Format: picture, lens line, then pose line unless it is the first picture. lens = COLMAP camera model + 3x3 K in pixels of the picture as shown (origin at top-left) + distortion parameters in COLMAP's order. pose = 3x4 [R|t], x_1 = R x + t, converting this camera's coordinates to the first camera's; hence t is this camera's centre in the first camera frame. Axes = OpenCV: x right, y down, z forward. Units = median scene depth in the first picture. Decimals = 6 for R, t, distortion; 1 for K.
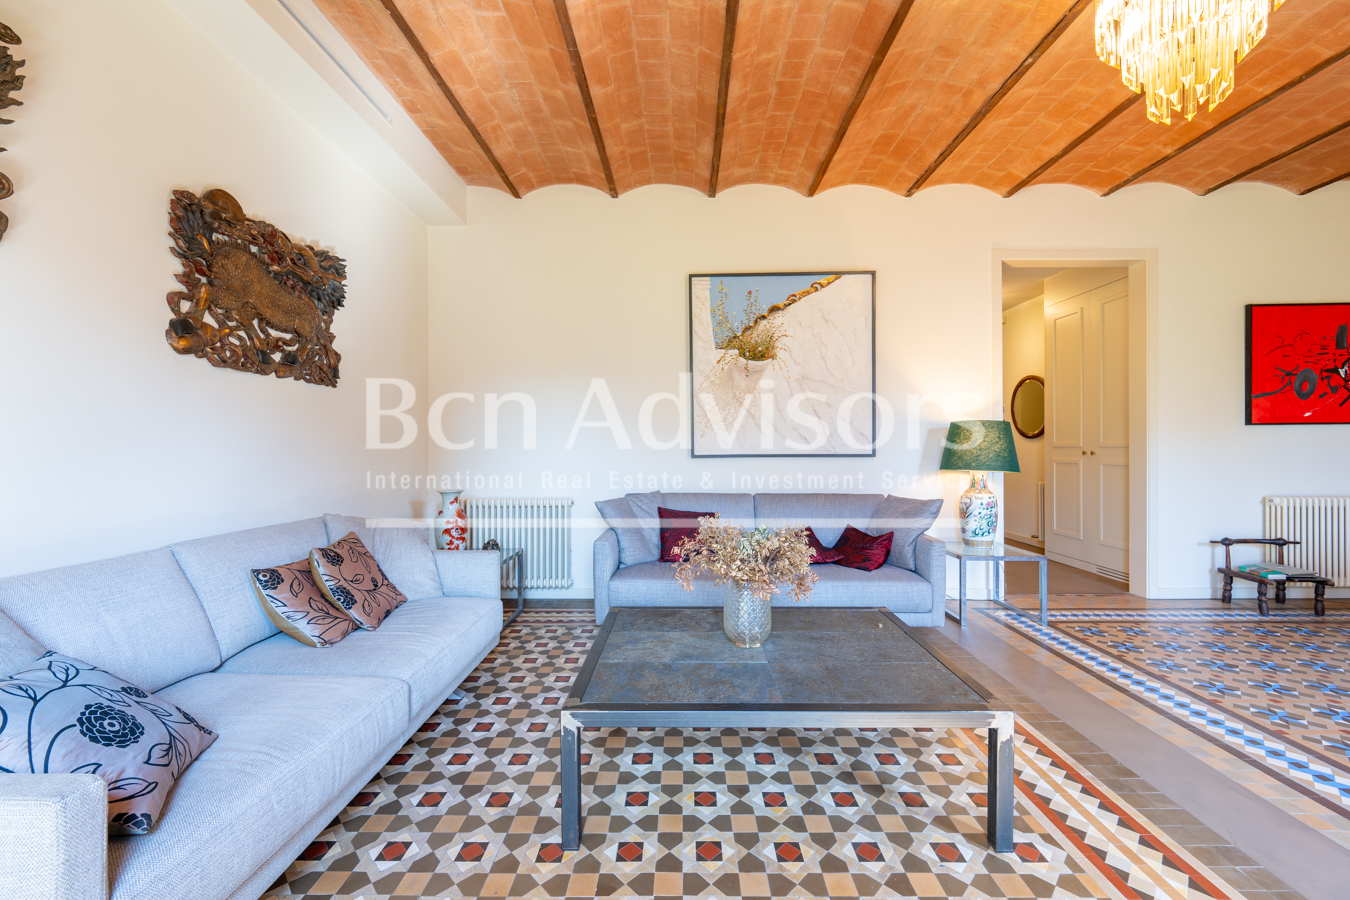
lens RADIAL K [[535.3, 0, 671.7], [0, 535.3, 451.4], [0, 0, 1]] dist [-0.005758, 0.002549]
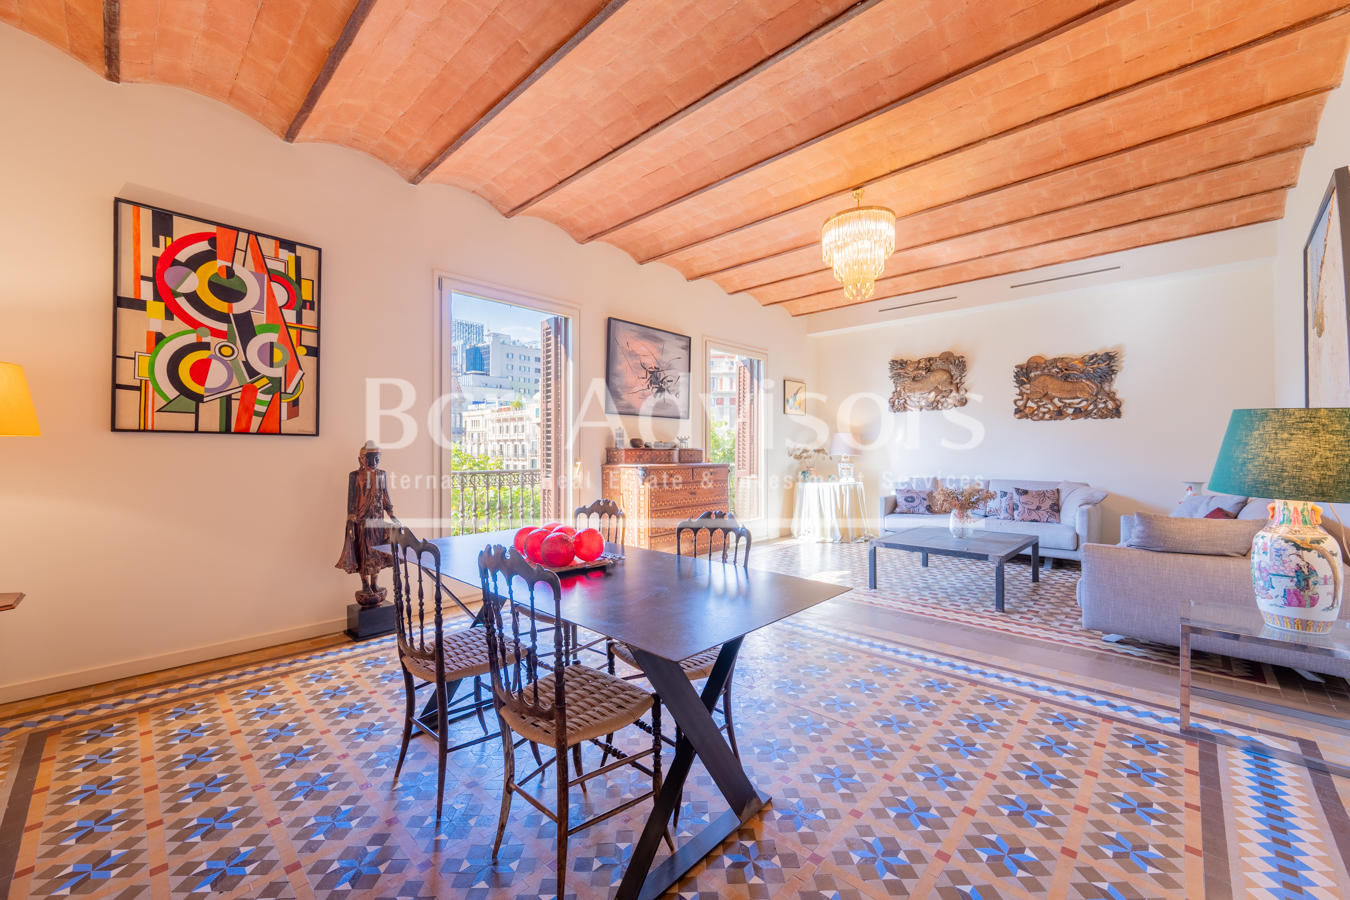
lens RADIAL K [[535.3, 0, 684.1], [0, 535.3, 463.6], [0, 0, 1]] dist [-0.005758, 0.002549]
pose [[-0.673906, 0.021853, -0.738494, 1.355392], [0.001976, 0.999612, 0.027776, -0.011555], [0.738814, 0.017259, -0.673688, 0.860804]]
